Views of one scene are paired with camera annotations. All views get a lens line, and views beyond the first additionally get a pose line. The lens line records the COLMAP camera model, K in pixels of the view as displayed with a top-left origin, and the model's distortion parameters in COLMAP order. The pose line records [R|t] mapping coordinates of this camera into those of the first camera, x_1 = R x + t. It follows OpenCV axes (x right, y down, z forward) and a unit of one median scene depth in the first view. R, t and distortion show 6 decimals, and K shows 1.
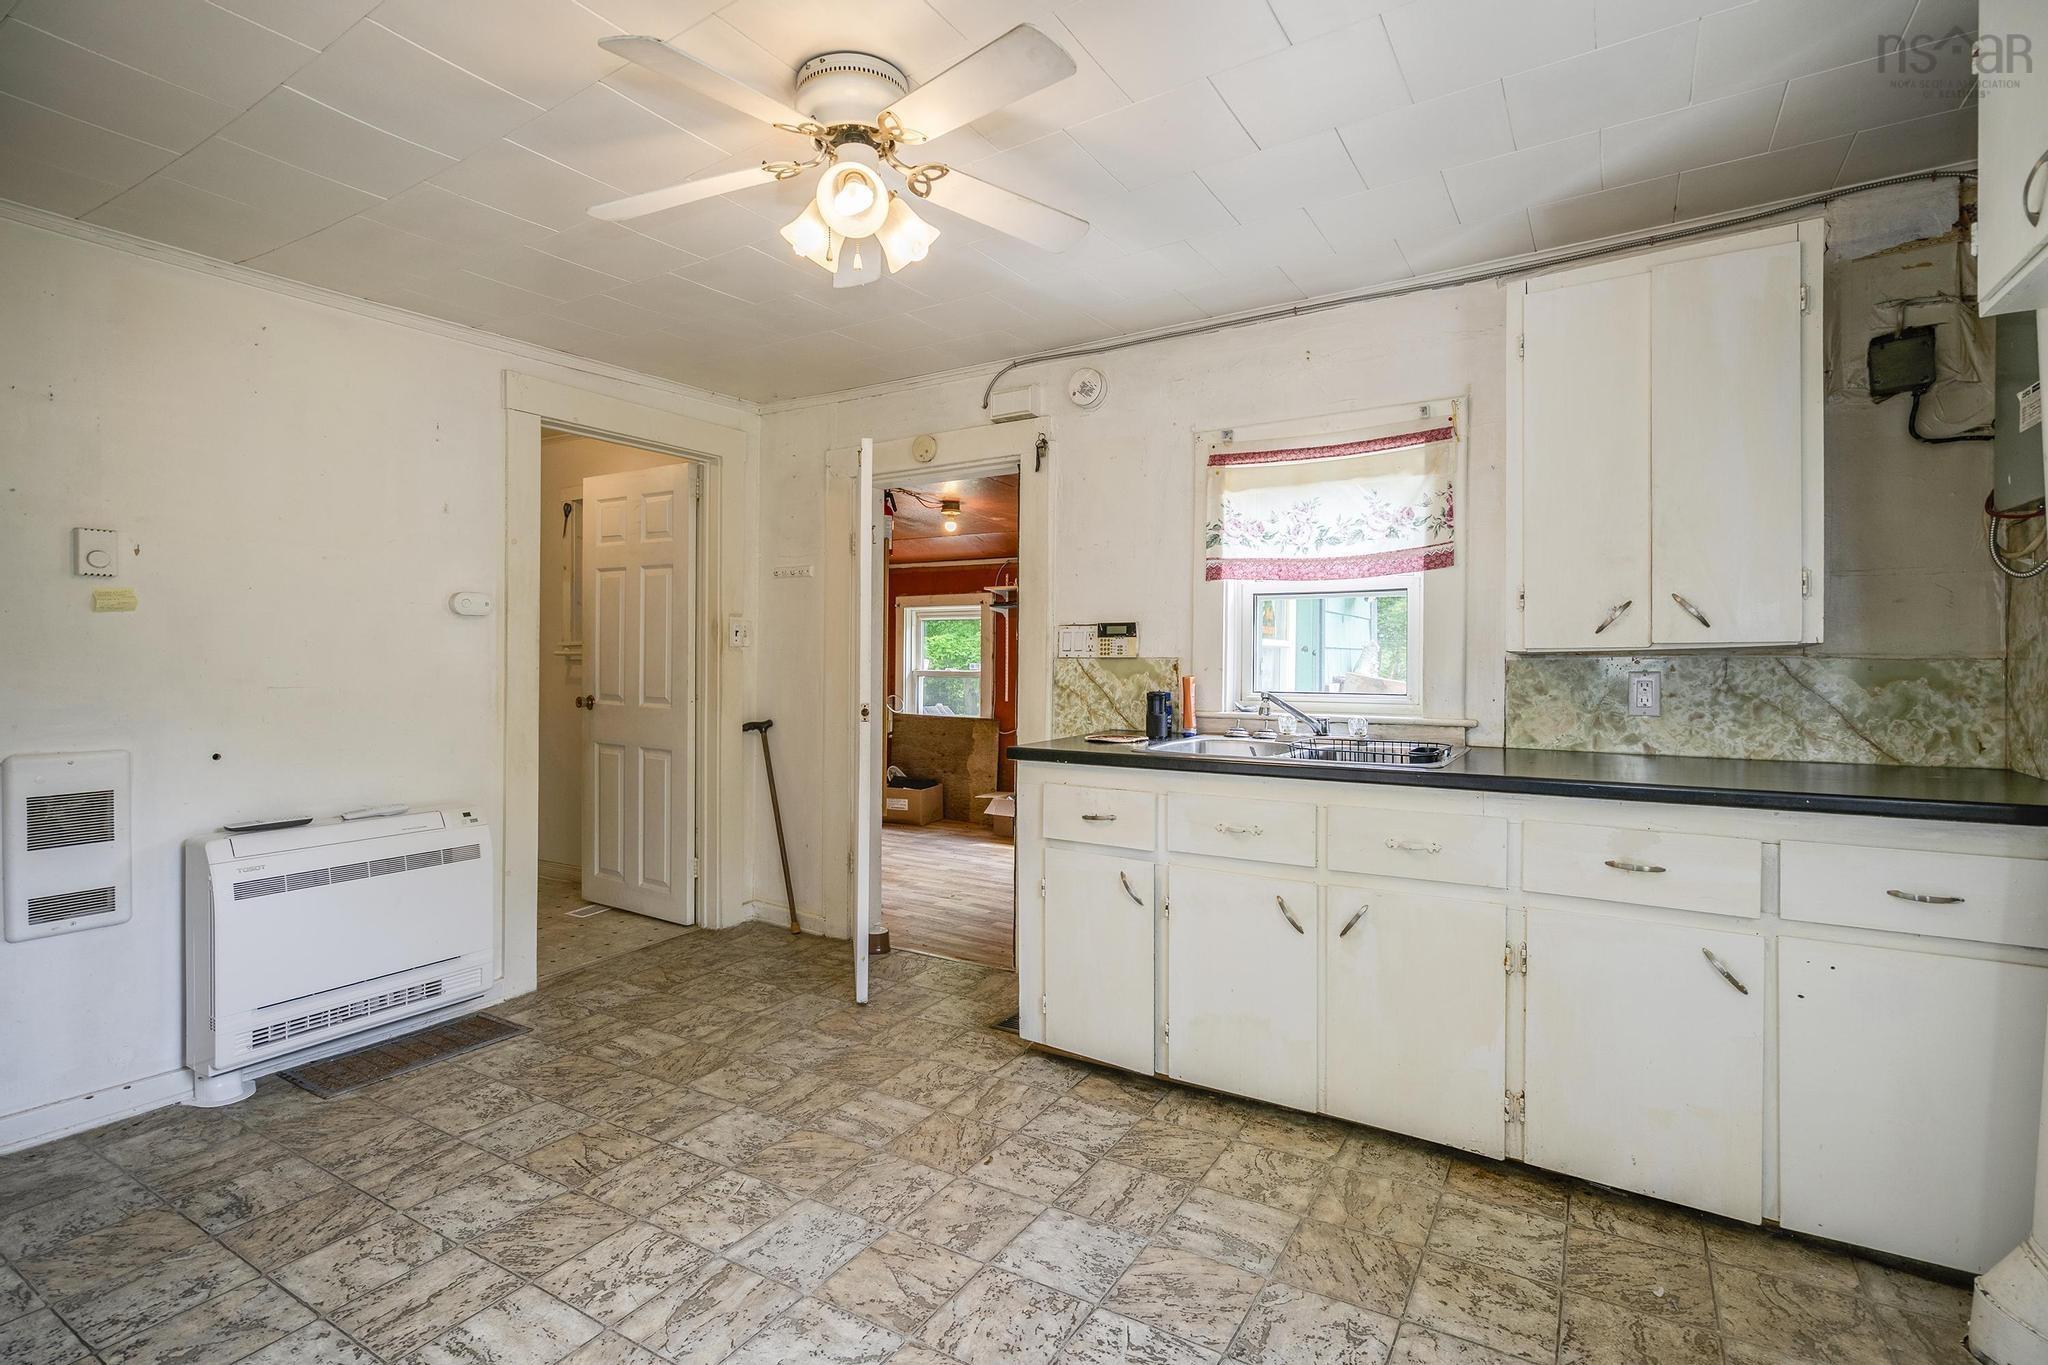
lens RADIAL K [[946.6, 0, 1034.1], [0, 946.6, 682.6], [0, 0, 1]] dist [-0.002140, 0.000178]
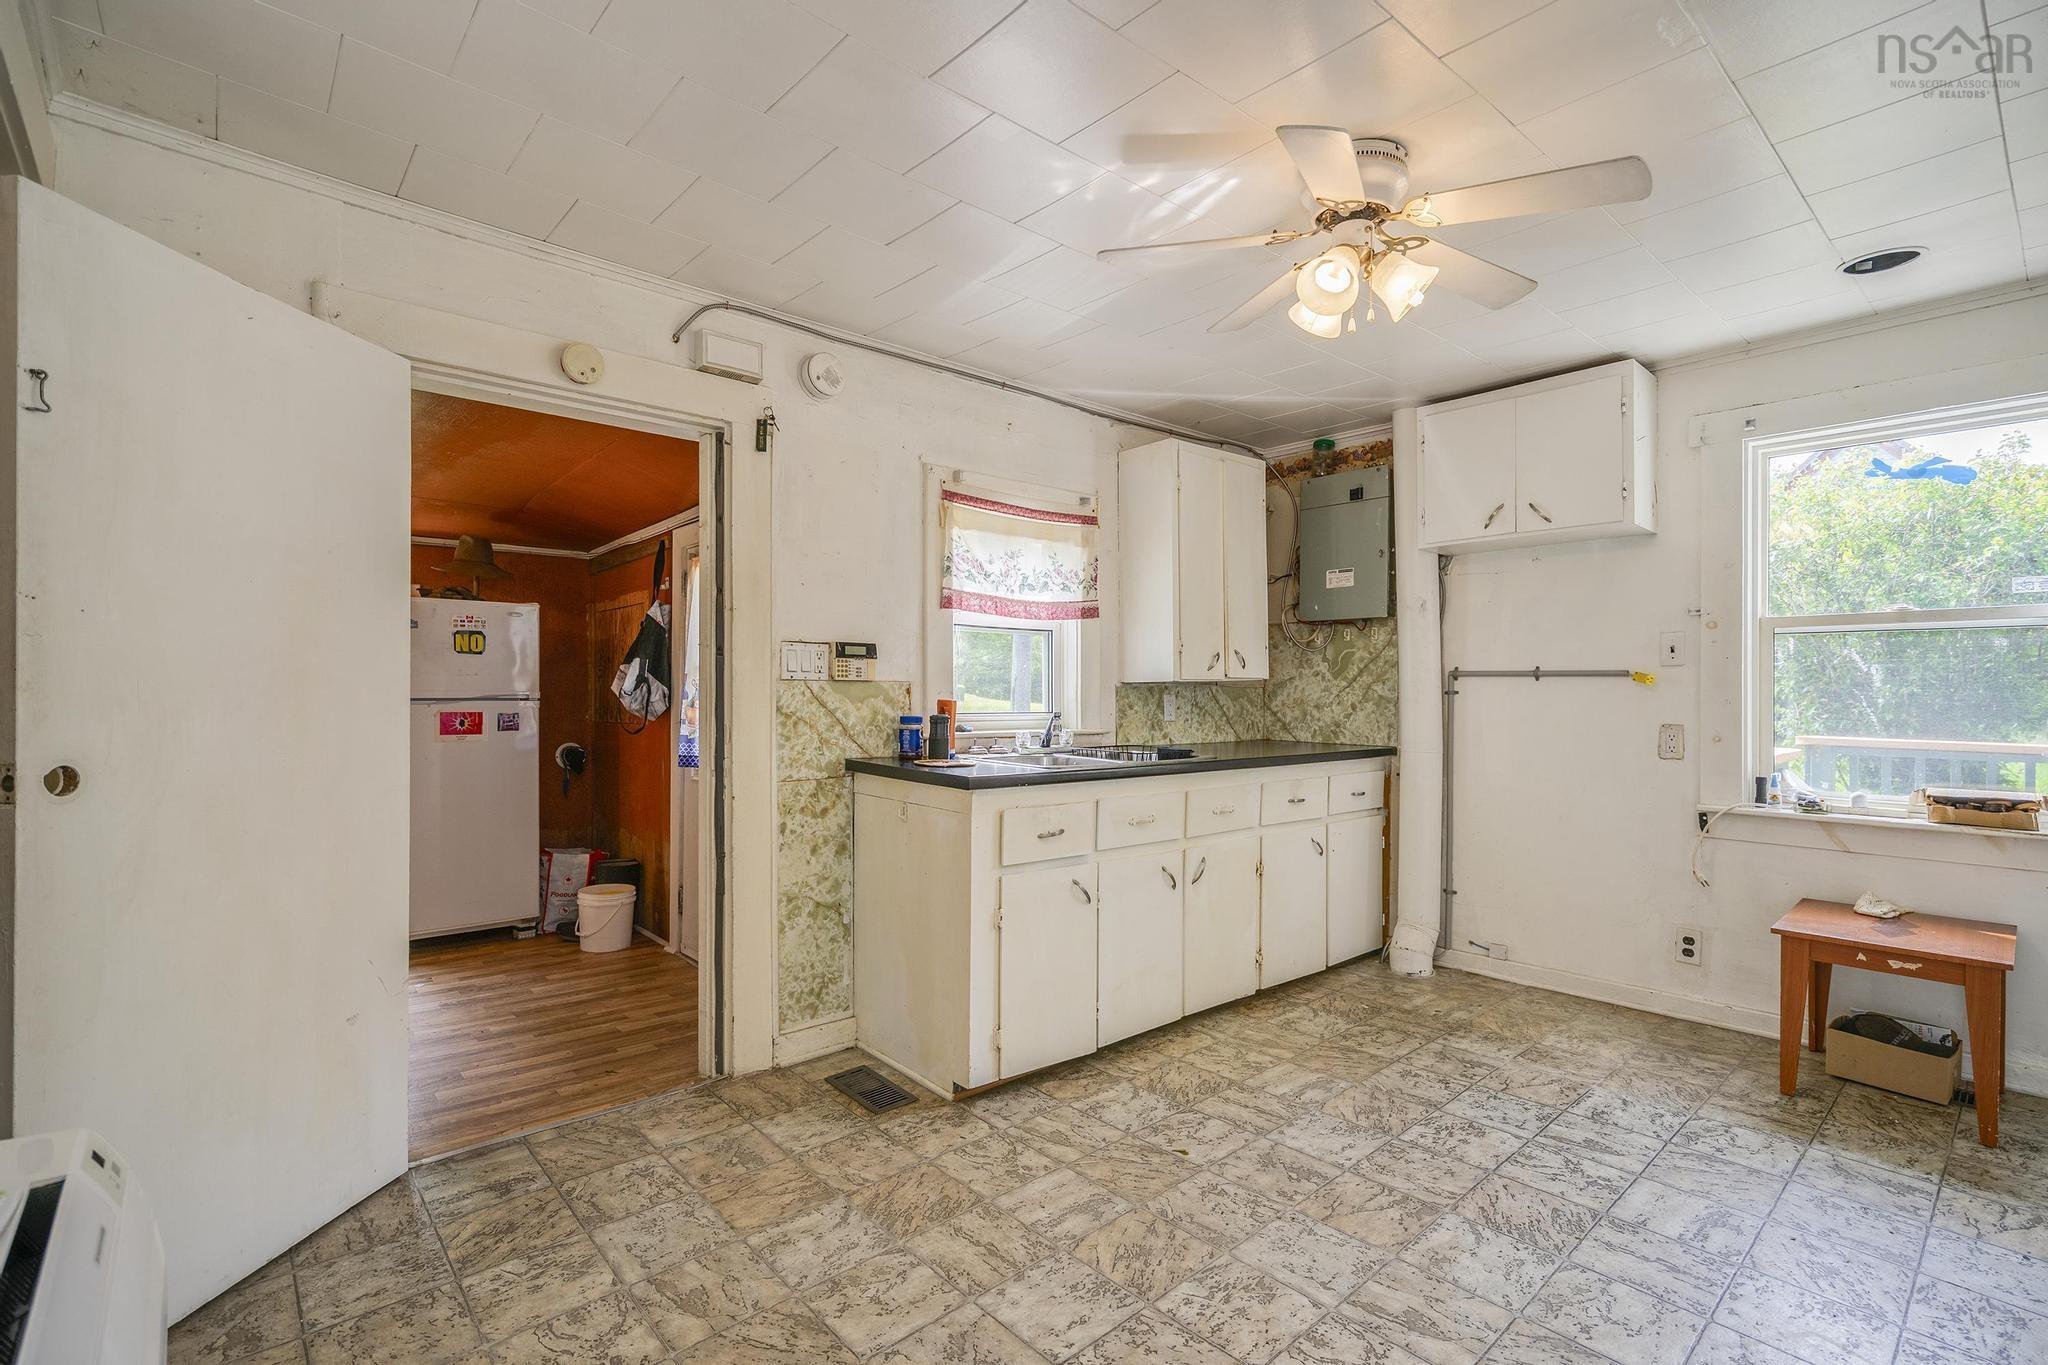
lens RADIAL K [[941.4, 0, 1024.7], [0, 941.4, 709.2], [0, 0, 1]] dist [-0.002094, 0.000250]
pose [[0.295514, -0.016481, 0.955196, -0.901669], [0.015710, 0.999800, 0.012390, -0.008619], [-0.955209, 0.011345, 0.295714, 0.691744]]
